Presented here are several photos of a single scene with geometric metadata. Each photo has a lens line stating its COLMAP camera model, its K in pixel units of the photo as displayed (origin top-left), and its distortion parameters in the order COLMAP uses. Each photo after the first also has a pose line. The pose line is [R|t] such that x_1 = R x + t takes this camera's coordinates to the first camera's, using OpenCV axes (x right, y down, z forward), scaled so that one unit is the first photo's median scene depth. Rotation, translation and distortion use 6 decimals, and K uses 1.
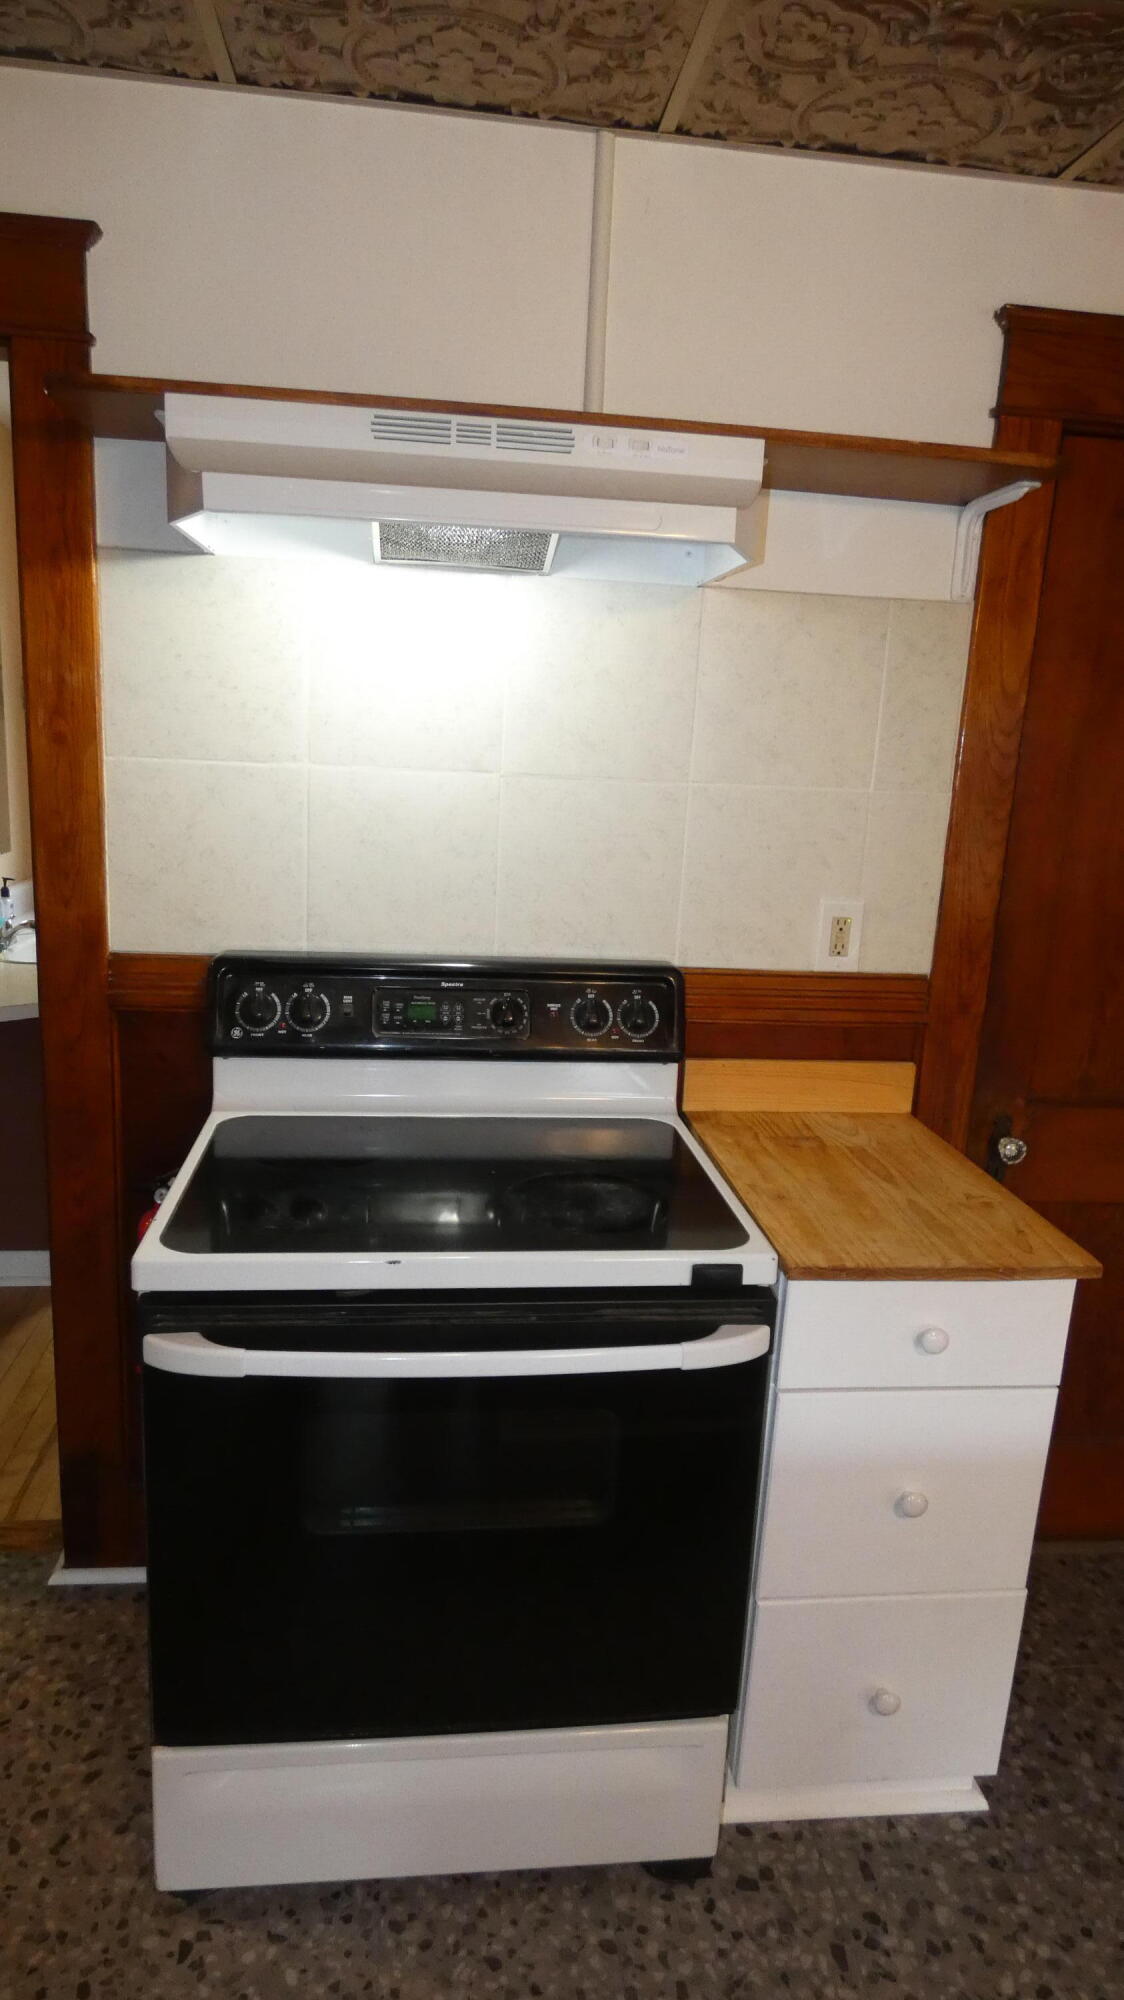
lens RADIAL K [[1196.8, 0, 567.9], [0, 1196.8, 1004.6], [0, 0, 1]] dist [-0.001328, 0.002218]
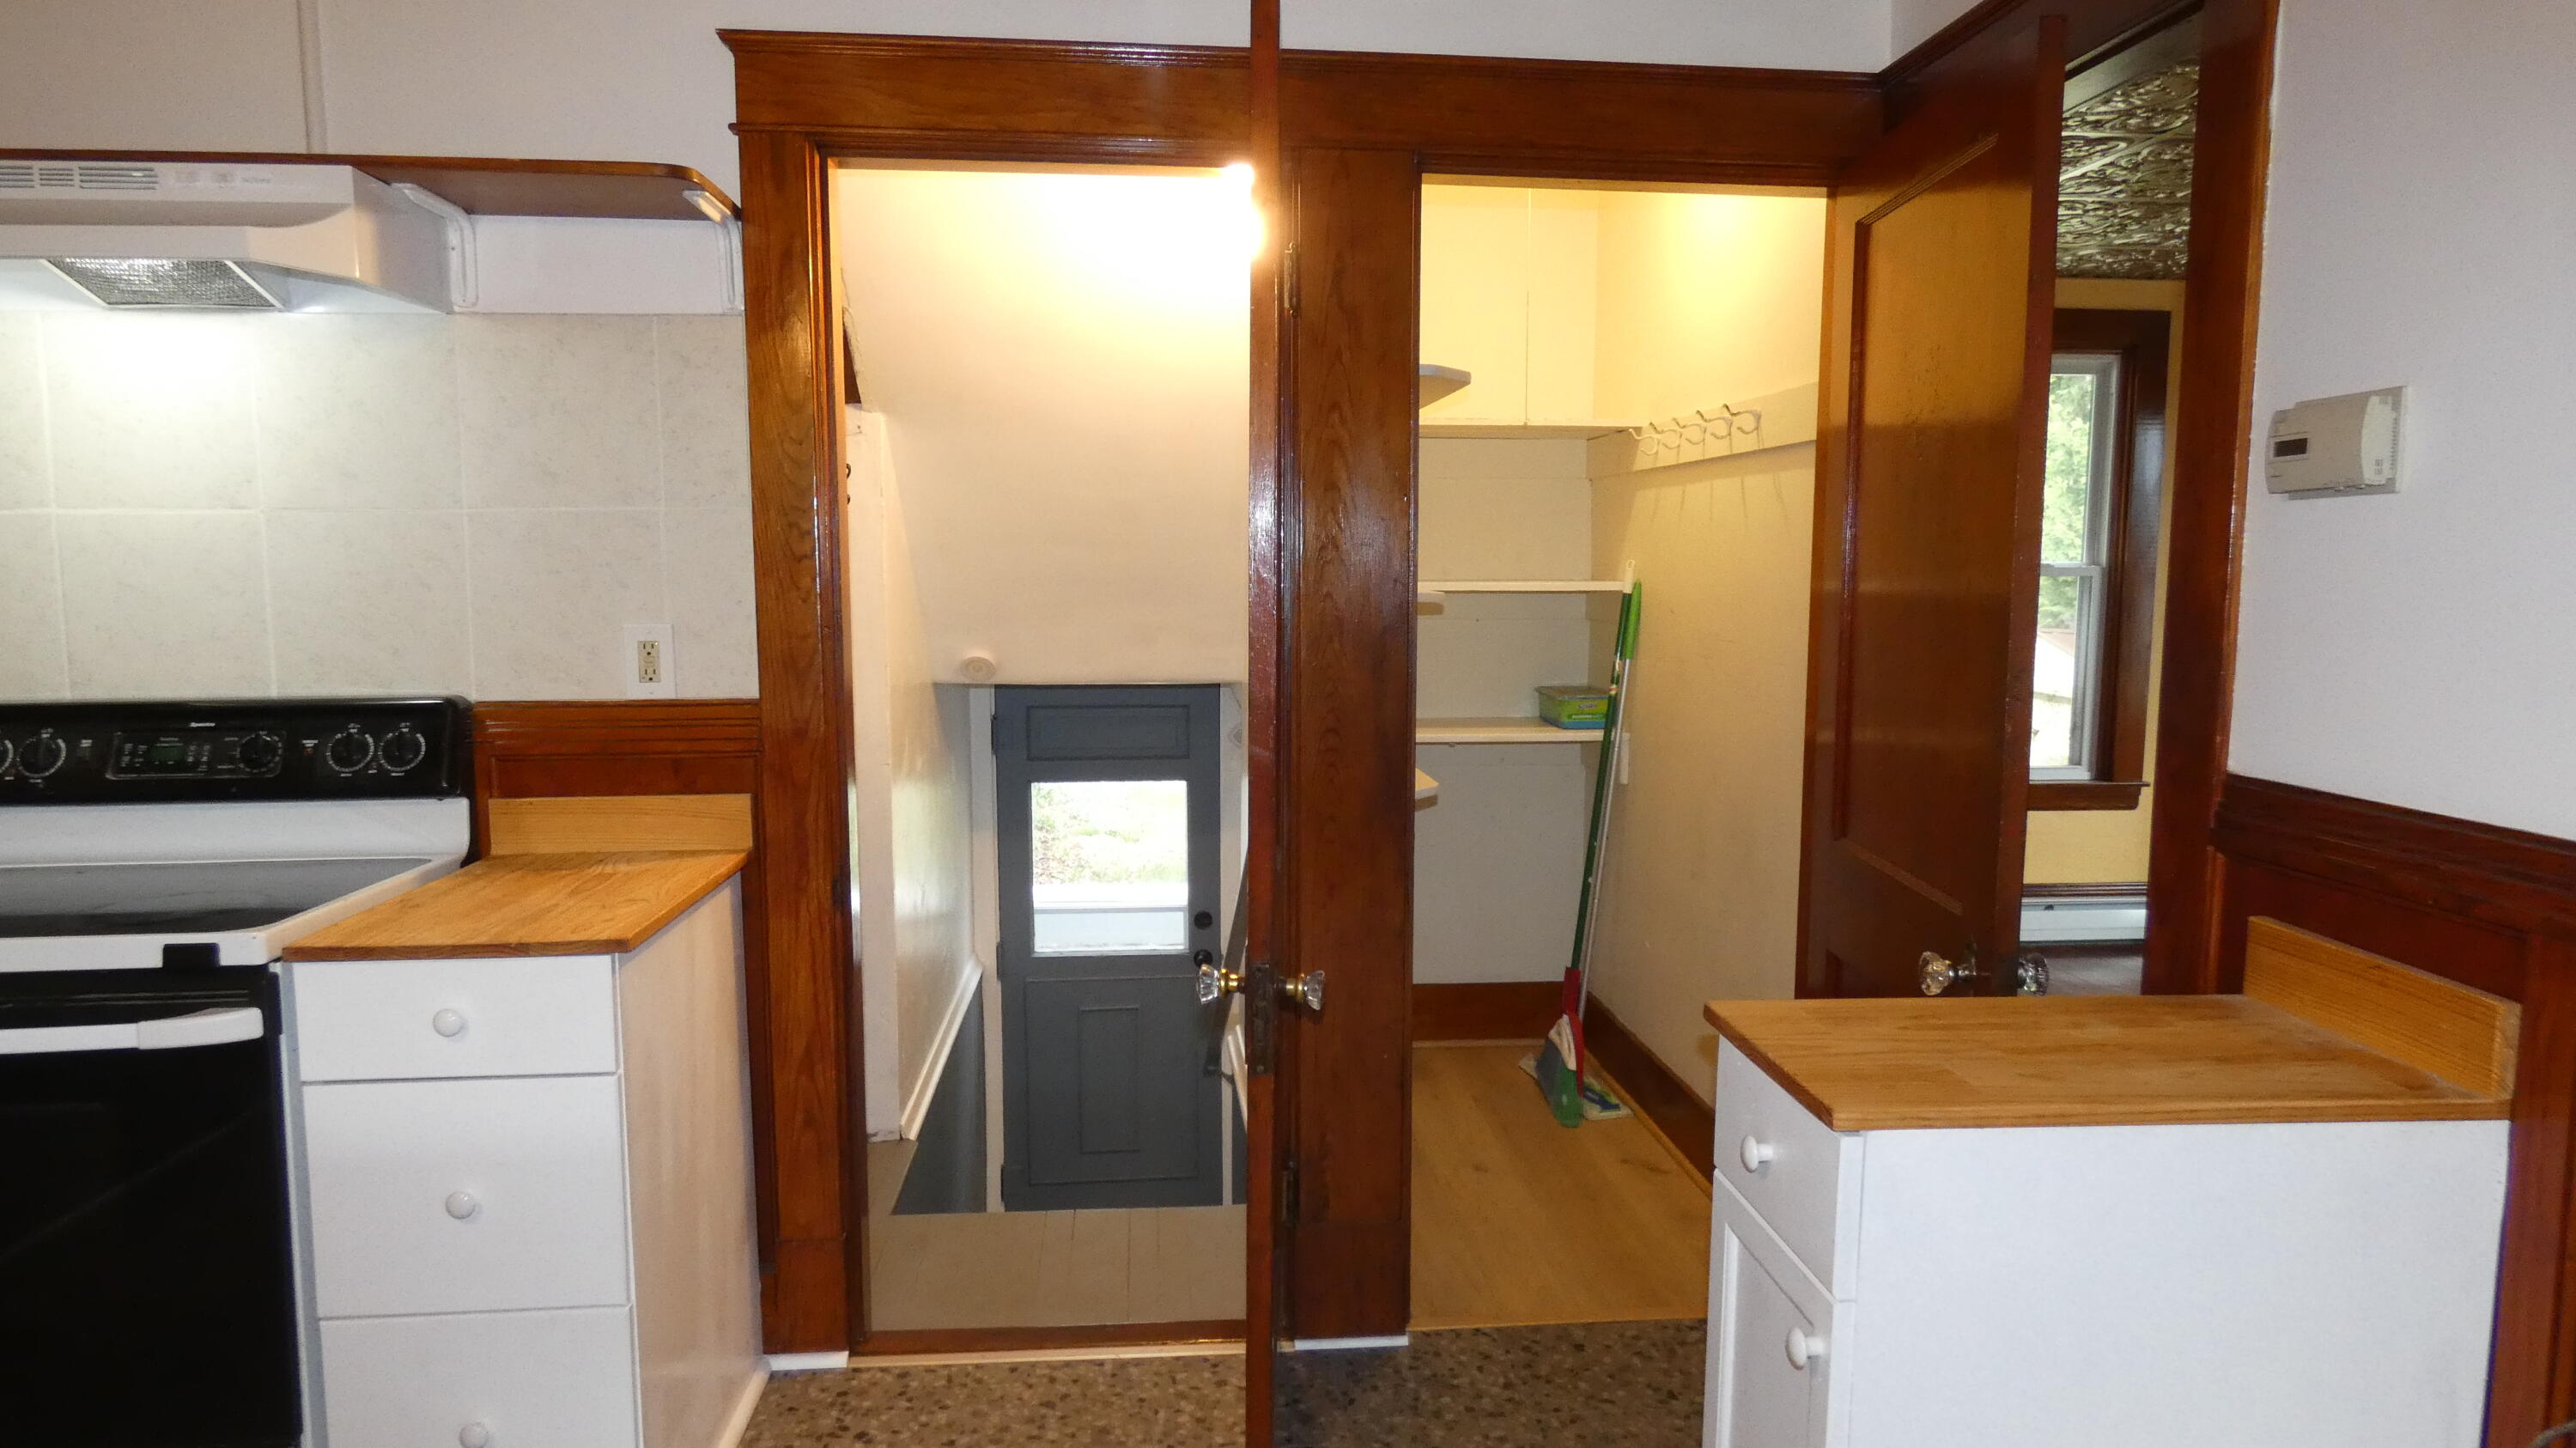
lens RADIAL K [[1541.6, 0, 1283.1], [0, 1541.6, 722.4], [0, 0, 1]] dist [-0.001328, 0.002218]
pose [[0.998072, -0.051575, -0.034525, 0.825524], [0.046999, 0.991381, -0.122289, 0.176592], [0.040534, 0.120431, 0.991894, -0.202247]]
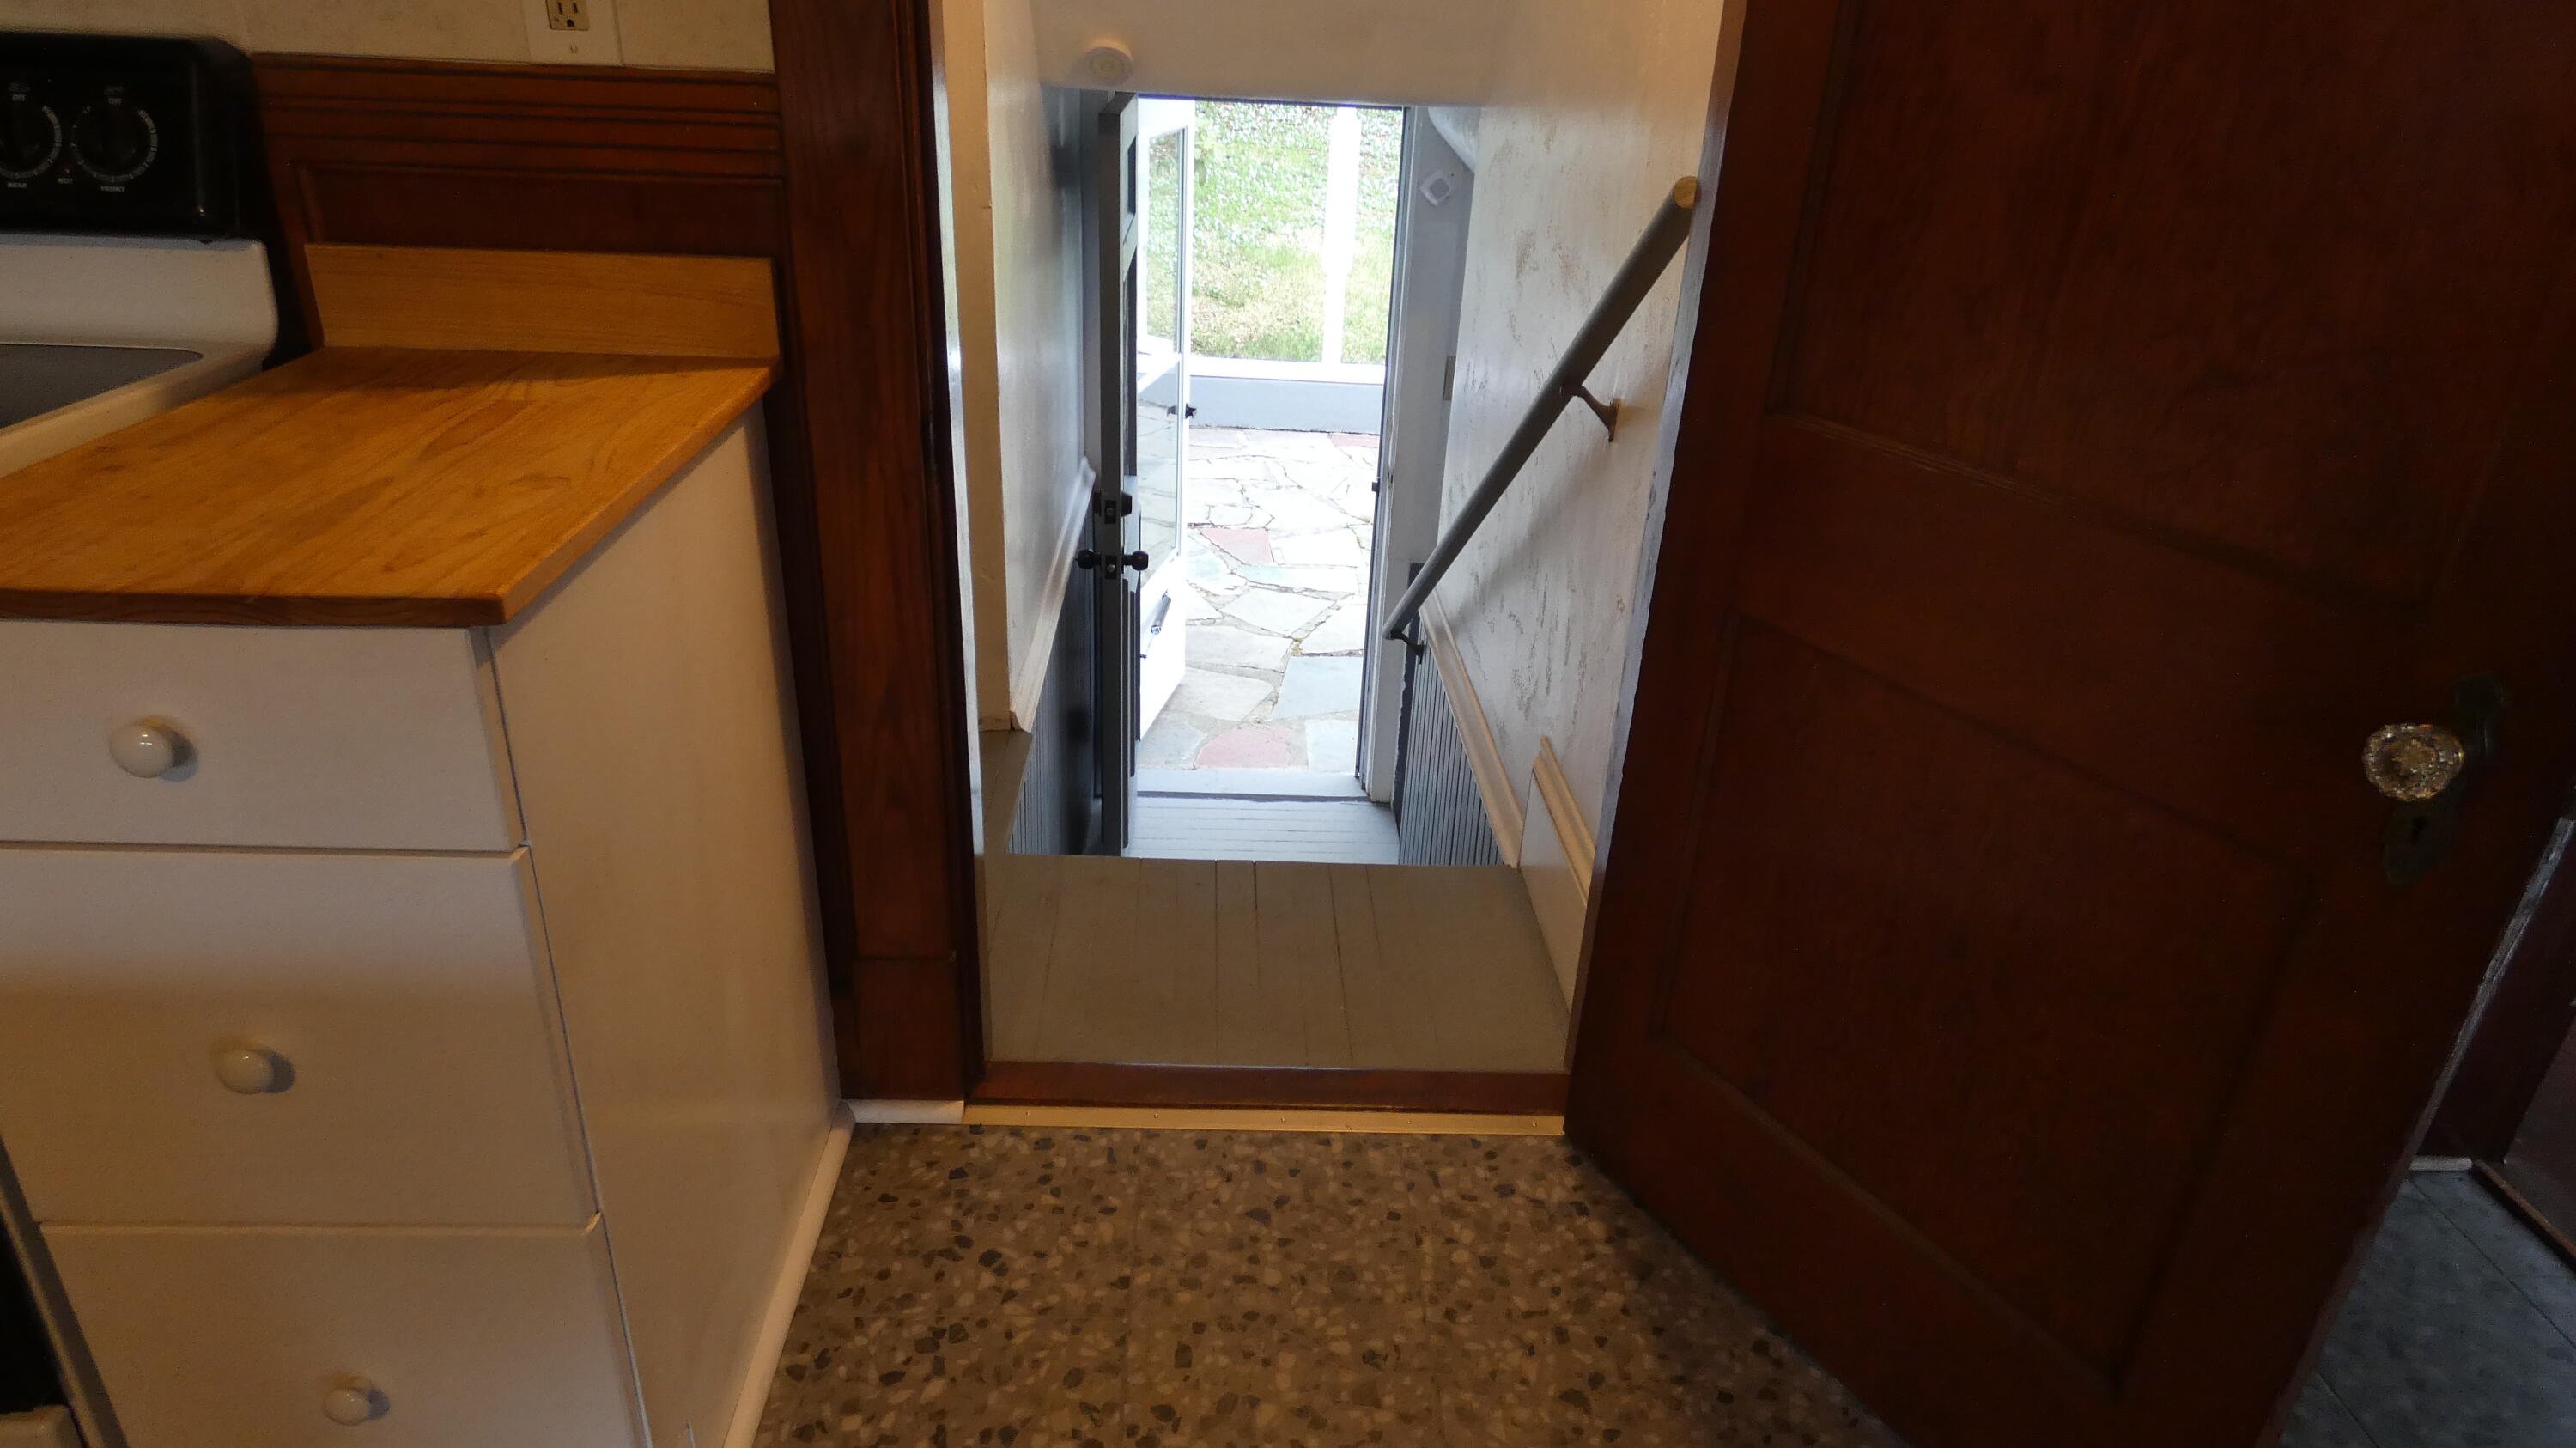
lens RADIAL K [[1541.6, 0, 1285.1], [0, 1541.6, 717.1], [0, 0, 1]] dist [-0.001328, 0.002218]
pose [[0.996464, 0.025166, -0.080161, 0.629091], [-0.007210, 0.976180, 0.216842, 0.106448], [0.083709, -0.215498, 0.972910, 0.358345]]
